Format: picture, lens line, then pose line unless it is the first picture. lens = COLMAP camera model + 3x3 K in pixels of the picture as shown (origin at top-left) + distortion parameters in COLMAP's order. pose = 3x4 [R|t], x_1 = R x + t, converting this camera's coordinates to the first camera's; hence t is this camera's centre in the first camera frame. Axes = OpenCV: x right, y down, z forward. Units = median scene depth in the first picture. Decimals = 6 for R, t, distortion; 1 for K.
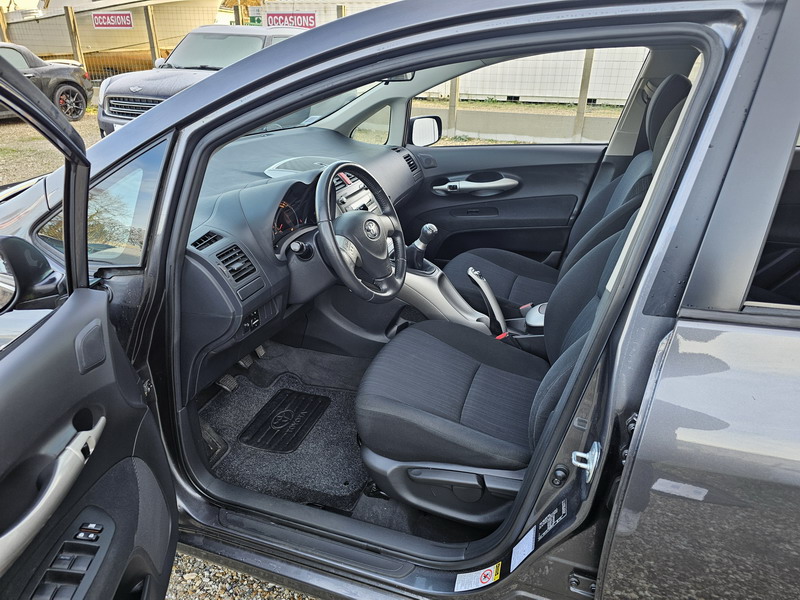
lens RADIAL K [[537.5, 0, 402.9], [0, 537.5, 299.8], [0, 0, 1]] dist [0.035693, -0.022510]
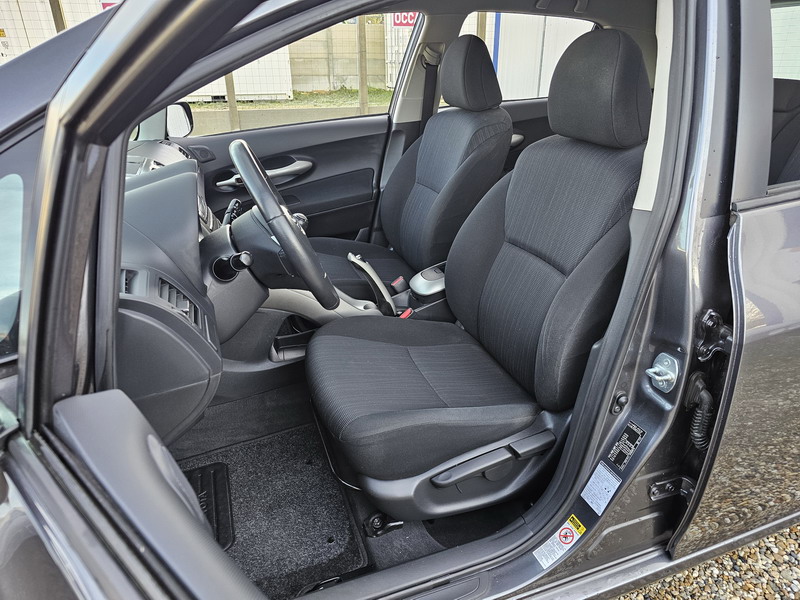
lens RADIAL K [[537.5, 0, 396.6], [0, 537.5, 304.7], [0, 0, 1]] dist [0.035693, -0.022510]
pose [[0.783606, -0.278055, 0.555560, -0.284313], [0.275052, 0.957106, 0.091071, -0.032061], [-0.557052, 0.081444, 0.826474, 0.186860]]
